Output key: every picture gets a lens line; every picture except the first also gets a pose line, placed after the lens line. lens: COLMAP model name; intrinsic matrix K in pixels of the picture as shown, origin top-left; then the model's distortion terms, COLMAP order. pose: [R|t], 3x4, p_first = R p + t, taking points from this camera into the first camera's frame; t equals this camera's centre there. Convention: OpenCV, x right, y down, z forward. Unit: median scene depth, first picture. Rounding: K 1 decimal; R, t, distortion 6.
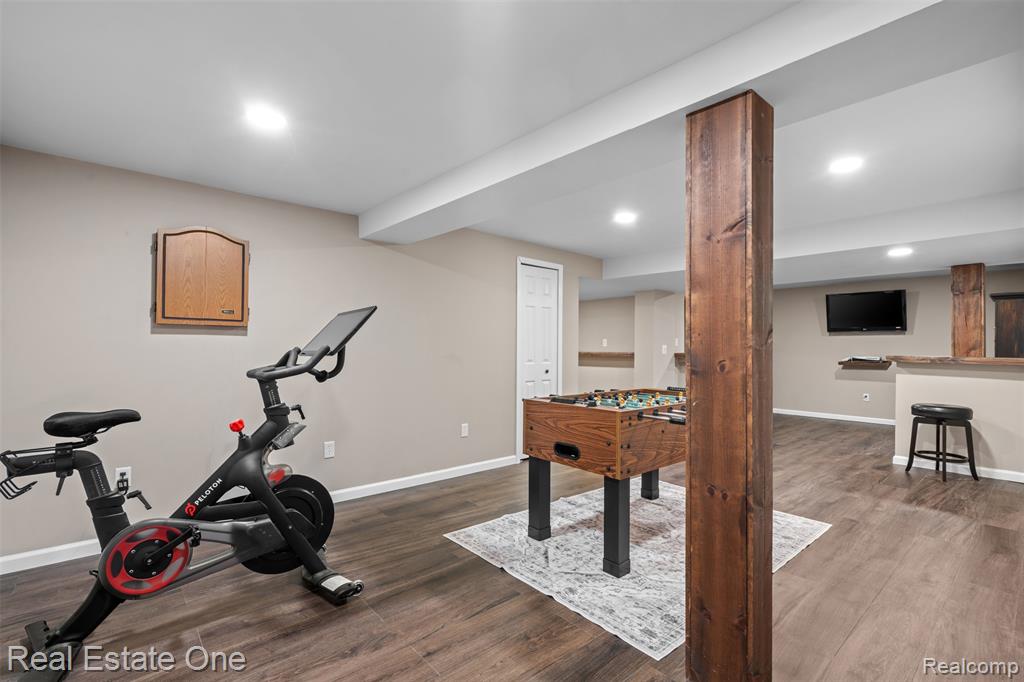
lens RADIAL K [[461.9, 0, 508.7], [0, 461.9, 341.7], [0, 0, 1]] dist [-0.013563, 0.005188]
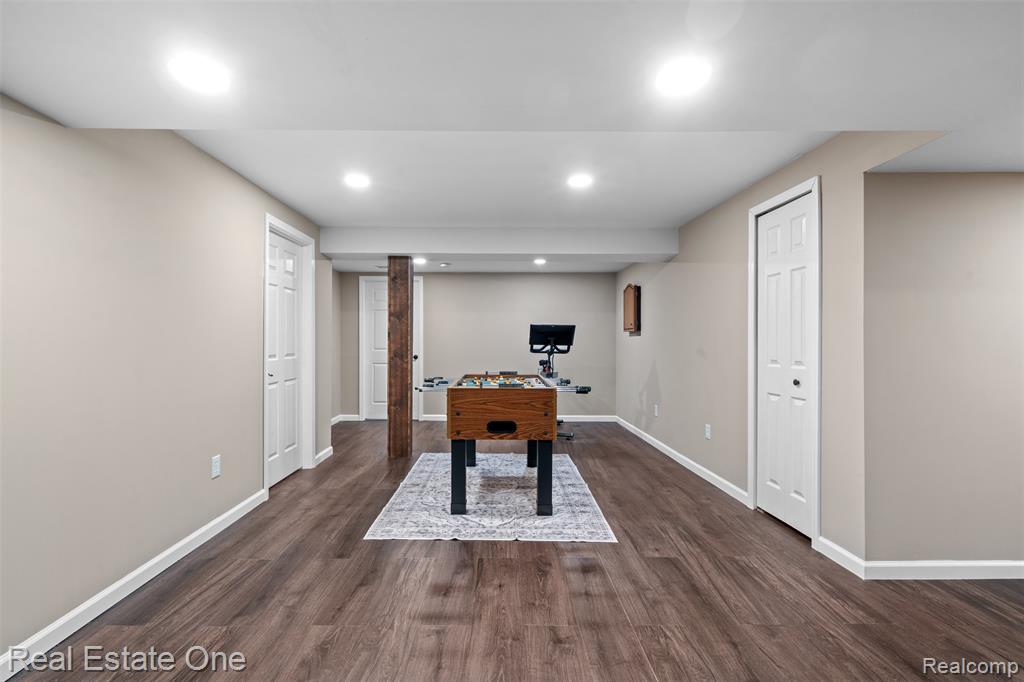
lens RADIAL K [[461.9, 0, 511.5], [0, 461.9, 344.4], [0, 0, 1]] dist [-0.013563, 0.005188]
pose [[-0.627023, -0.009785, -0.778939, 1.162913], [0.006894, 0.999812, -0.018109, 0.039844], [0.778970, -0.016724, -0.626838, 1.699484]]
